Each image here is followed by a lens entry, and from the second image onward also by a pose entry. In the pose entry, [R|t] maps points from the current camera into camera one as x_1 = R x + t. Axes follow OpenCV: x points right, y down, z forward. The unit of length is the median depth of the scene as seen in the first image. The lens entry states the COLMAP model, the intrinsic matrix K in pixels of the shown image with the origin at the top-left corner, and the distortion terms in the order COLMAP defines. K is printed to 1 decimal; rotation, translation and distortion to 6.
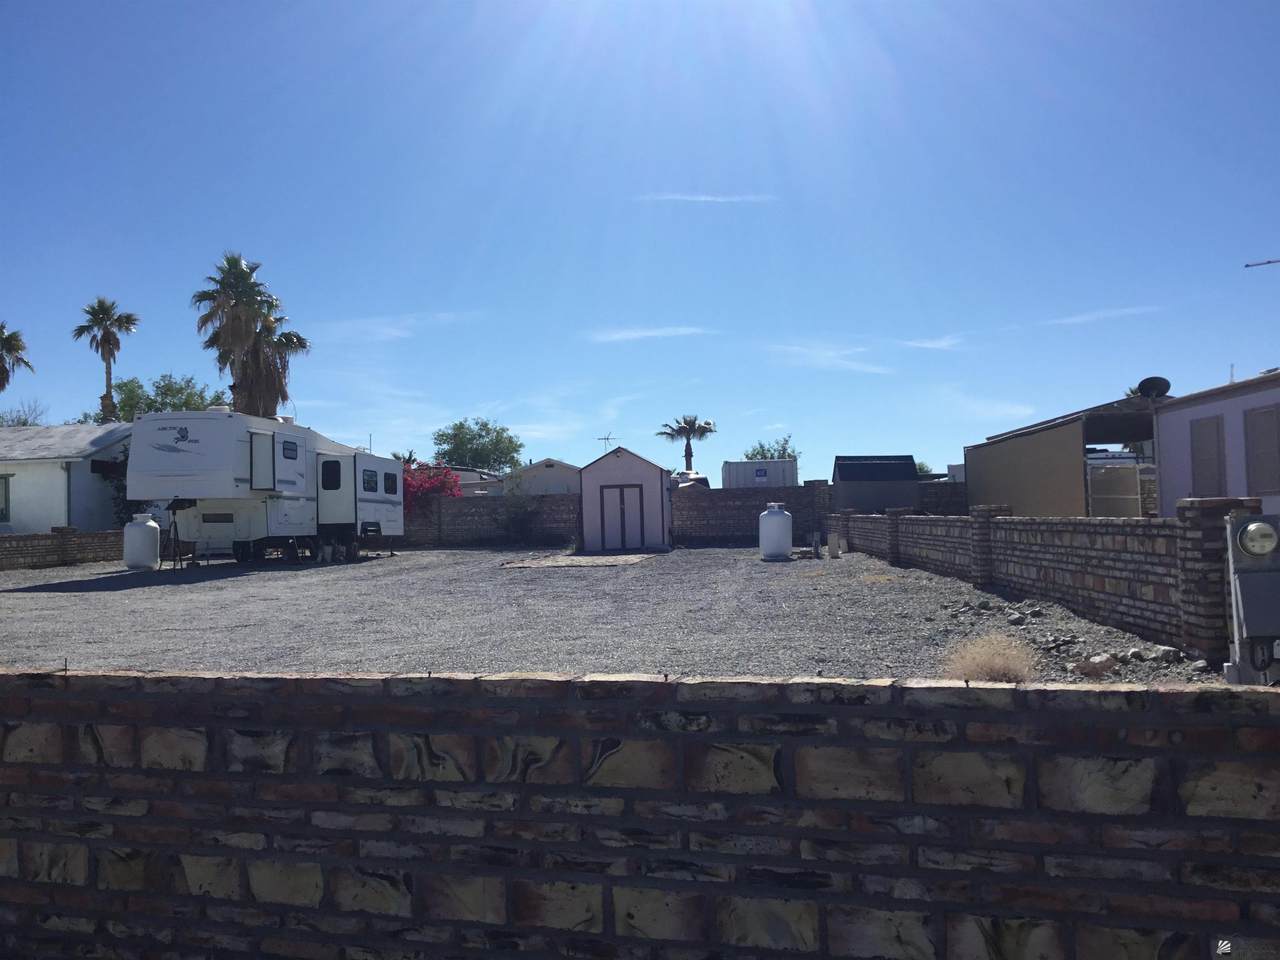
lens RADIAL K [[1218.3, 0, 640.0], [0, 1218.3, 480.0], [0, 0, 1]] dist [0.065956, -0.012894]
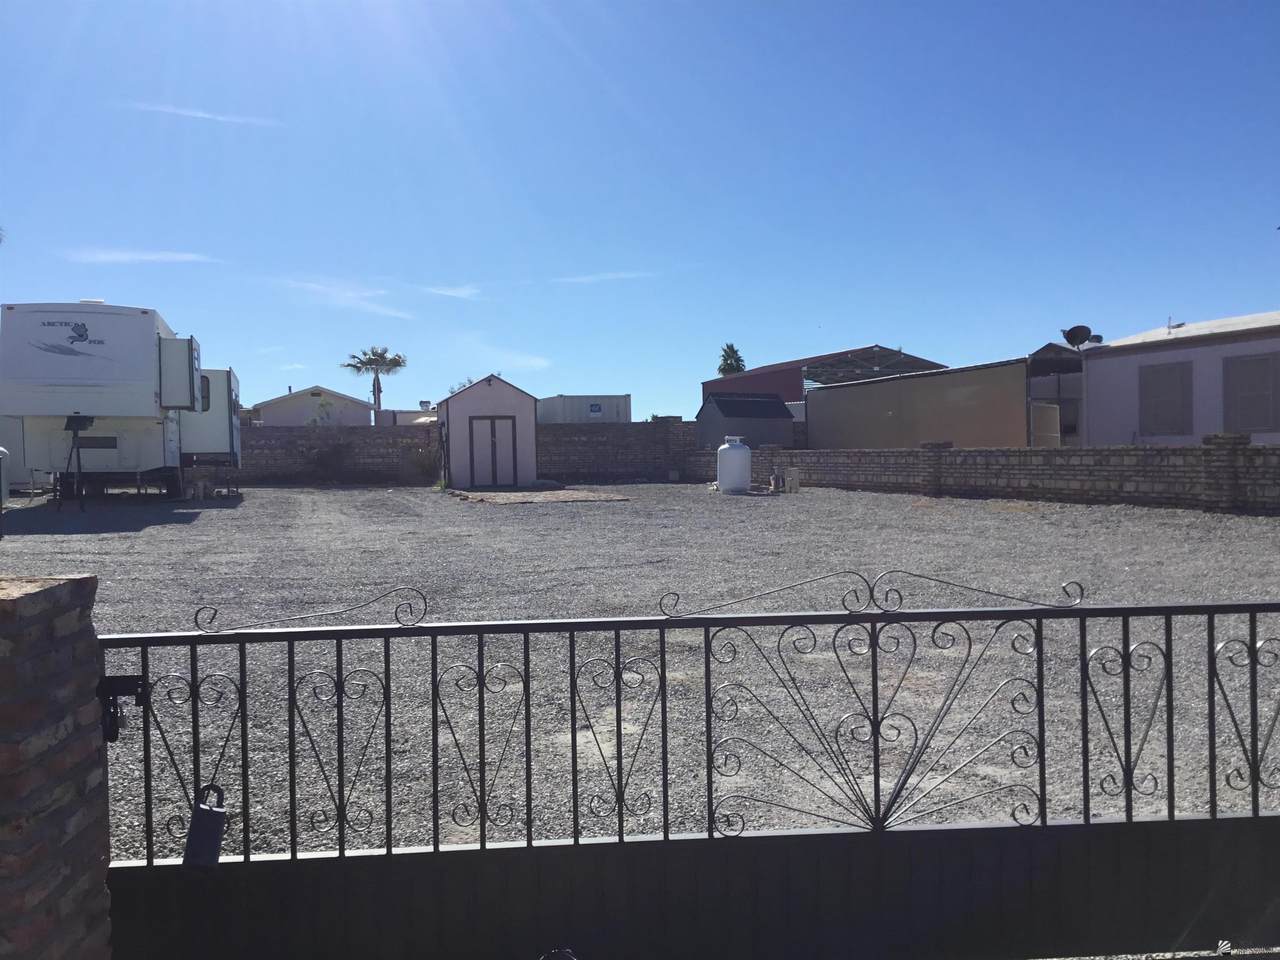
lens RADIAL K [[1218.3, 0, 640.0], [0, 1218.3, 480.0], [0, 0, 1]] dist [0.065956, -0.012894]
pose [[0.913904, 0.002917, 0.405919, -0.286748], [-0.020544, 0.999025, 0.039074, 0.014090], [-0.405410, -0.044049, 0.913073, 0.113309]]
